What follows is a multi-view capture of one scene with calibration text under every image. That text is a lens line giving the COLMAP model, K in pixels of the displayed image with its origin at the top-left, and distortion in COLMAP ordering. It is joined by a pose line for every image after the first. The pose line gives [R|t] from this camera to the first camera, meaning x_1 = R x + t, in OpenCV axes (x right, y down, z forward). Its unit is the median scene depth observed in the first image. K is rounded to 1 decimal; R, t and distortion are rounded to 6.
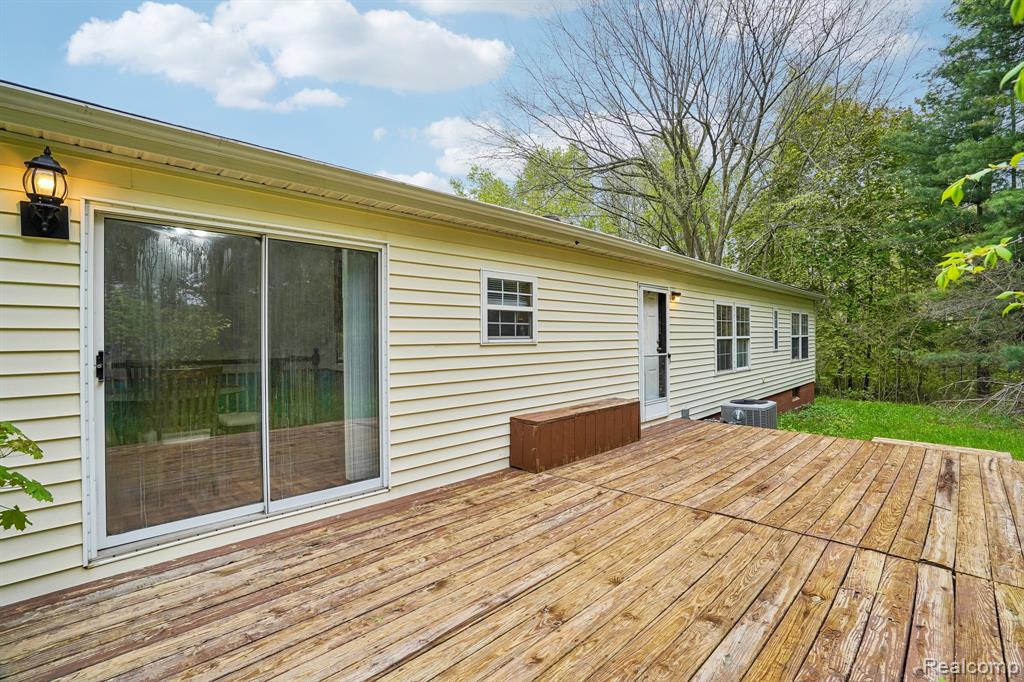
lens RADIAL K [[477.2, 0, 511.7], [0, 477.2, 331.3], [0, 0, 1]] dist [-0.055381, 0.020791]
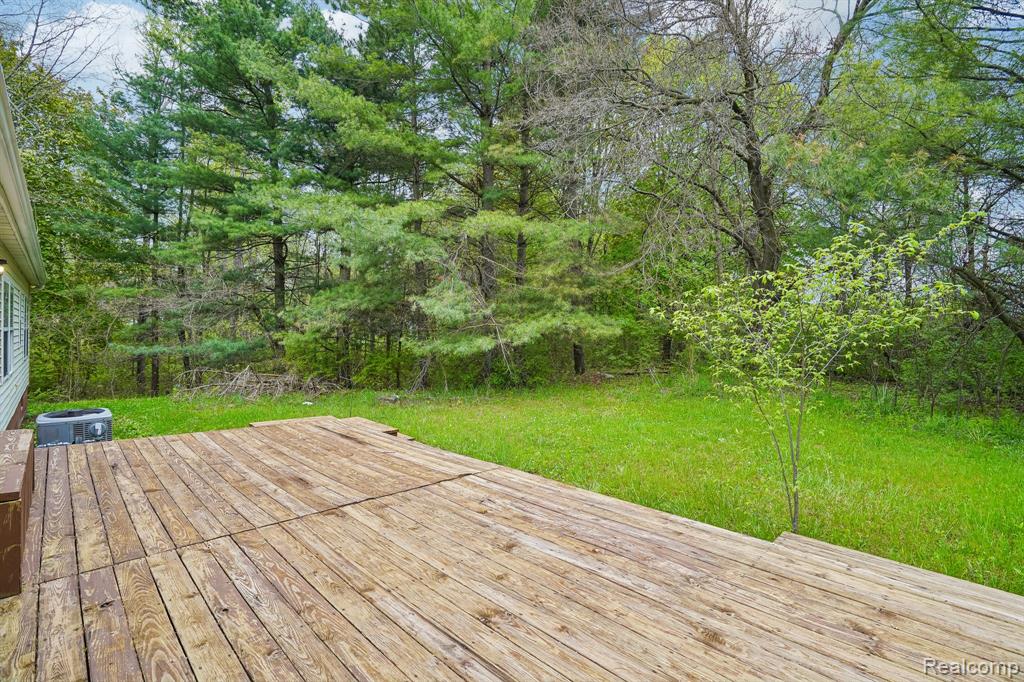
lens RADIAL K [[477.2, 0, 511.7], [0, 477.2, 331.3], [0, 0, 1]] dist [-0.055381, 0.020791]
pose [[-0.007628, 0.018791, 0.999794, -0.626989], [-0.033695, 0.999251, -0.019038, 0.013603], [-0.999403, -0.033834, -0.006989, 0.676730]]
